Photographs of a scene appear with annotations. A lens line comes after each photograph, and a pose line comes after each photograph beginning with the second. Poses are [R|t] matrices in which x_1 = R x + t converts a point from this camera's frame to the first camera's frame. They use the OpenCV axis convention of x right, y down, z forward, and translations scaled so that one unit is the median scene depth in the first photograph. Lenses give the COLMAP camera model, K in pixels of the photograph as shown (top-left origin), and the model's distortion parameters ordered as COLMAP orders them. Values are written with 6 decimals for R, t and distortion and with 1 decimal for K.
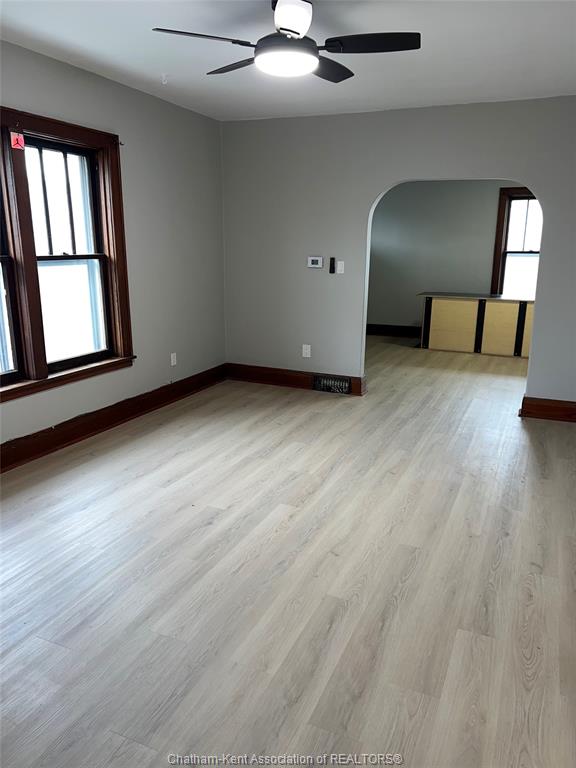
lens RADIAL K [[572.1, 0, 288.0], [0, 572.1, 384.0], [0, 0, 1]] dist [0.097661, -0.118853]
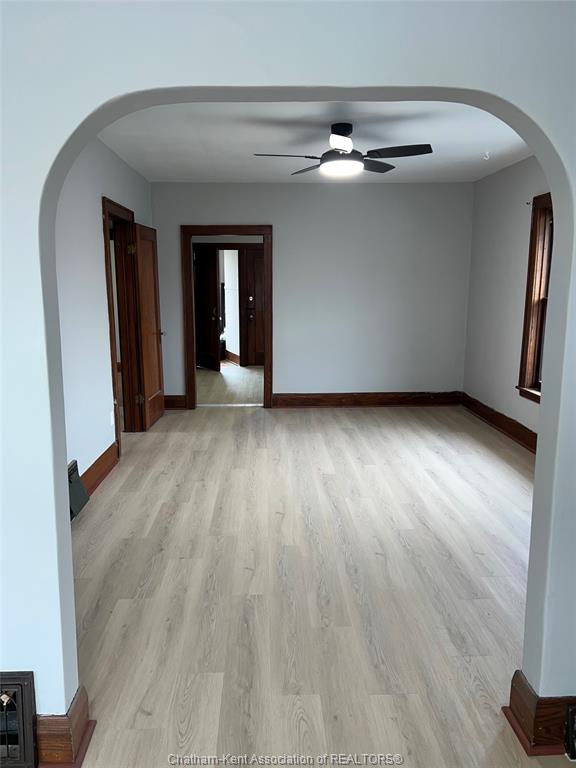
lens RADIAL K [[572.1, 0, 288.0], [0, 572.1, 384.0], [0, 0, 1]] dist [0.097661, -0.118853]
pose [[-0.895869, 0.064326, -0.439638, 0.608854], [-0.118917, 0.918655, 0.376737, -0.440659], [0.428110, 0.389787, -0.815345, 1.784837]]
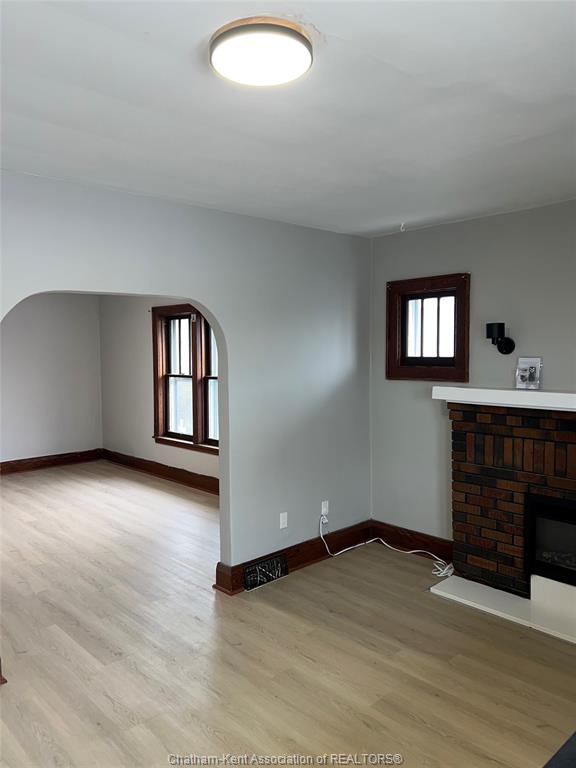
lens RADIAL K [[575.0, 0, 288.0], [0, 575.0, 384.0], [0, 0, 1]] dist [0.006558, 0.002754]
pose [[-0.385283, 0.045717, -0.921665, 1.129064], [-0.218441, 0.965868, 0.139224, -0.520118], [0.896572, 0.254970, -0.362146, 1.961029]]
